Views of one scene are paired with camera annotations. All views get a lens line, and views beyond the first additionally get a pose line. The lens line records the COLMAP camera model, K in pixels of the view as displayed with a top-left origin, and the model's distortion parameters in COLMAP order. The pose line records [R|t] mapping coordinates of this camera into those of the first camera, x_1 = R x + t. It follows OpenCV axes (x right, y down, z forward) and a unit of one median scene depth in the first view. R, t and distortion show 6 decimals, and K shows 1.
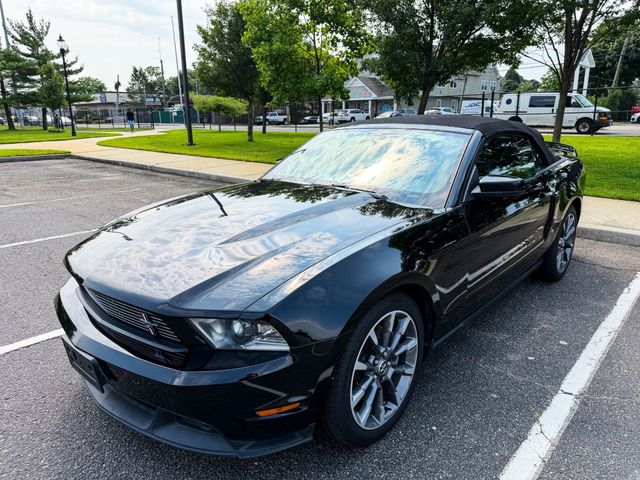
lens RADIAL K [[450.4, 0, 320.7], [0, 450.4, 241.9], [0, 0, 1]] dist [0.024252, -0.034435]
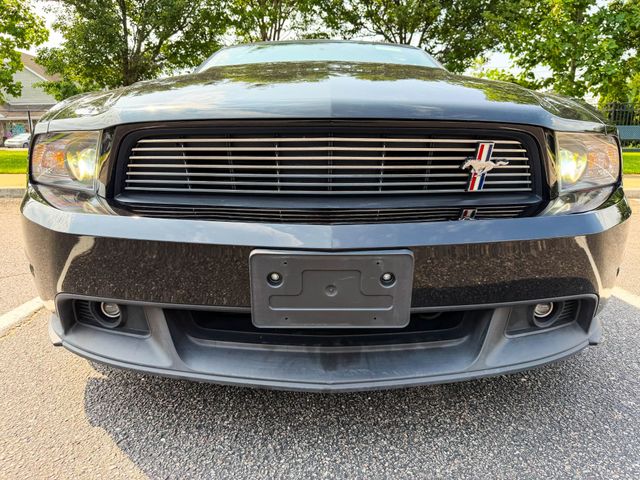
lens RADIAL K [[453.3, 0, 318.4], [0, 453.3, 241.5], [0, 0, 1]] dist [0.014700, -0.026895]
pose [[0.739618, -0.133831, 0.659586, -0.083132], [0.176763, 0.984252, 0.001495, 0.021012], [-0.649400, 0.115484, 0.751627, 0.063609]]
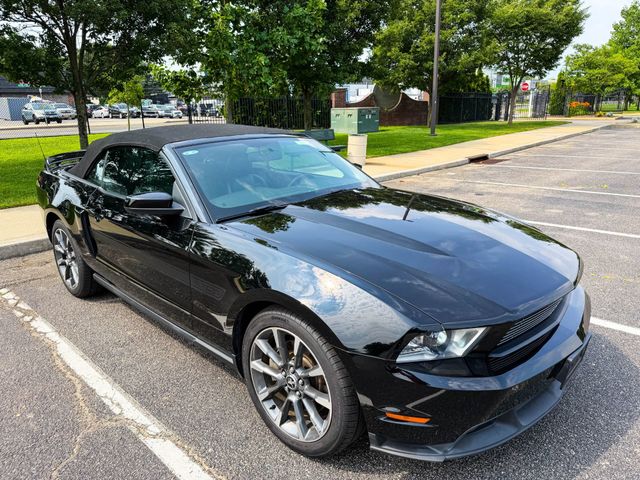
lens RADIAL K [[453.3, 0, 318.4], [0, 453.3, 241.5], [0, 0, 1]] dist [0.014700, -0.026895]
pose [[0.021145, -0.278552, 0.960188, -0.148188], [0.284539, 0.922363, 0.261313, -0.044519], [-0.958431, 0.267686, 0.098762, 0.138206]]
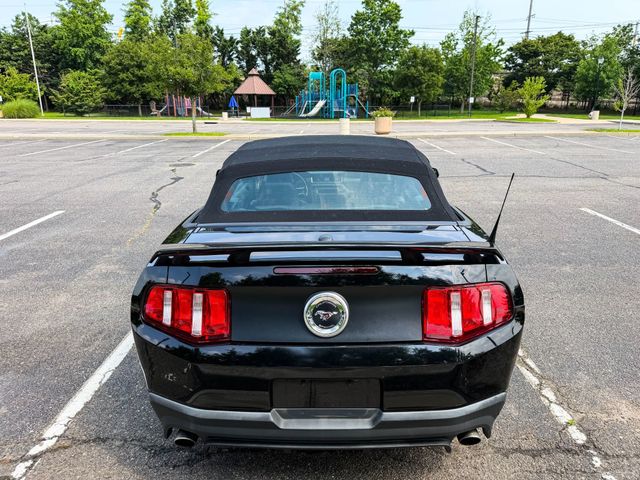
lens RADIAL K [[447.4, 0, 322.2], [0, 447.4, 248.0], [0, 0, 1]] dist [0.016646, -0.027873]
pose [[-0.751165, 0.209215, -0.626083, 0.164515], [-0.168003, 0.856625, 0.487821, -0.099689], [0.638378, 0.471618, -0.608318, 0.314003]]
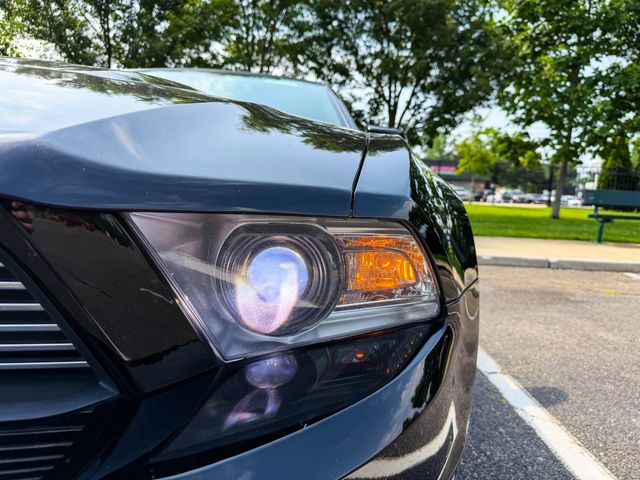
lens RADIAL K [[458.4, 0, 321.5], [0, 458.4, 236.4], [0, 0, 1]] dist [0.007025, -0.032951]
pose [[0.751502, -0.019459, 0.659443, -0.030850], [0.128740, 0.984674, -0.117656, 0.017875], [-0.647047, 0.173315, 0.742490, 0.065614]]
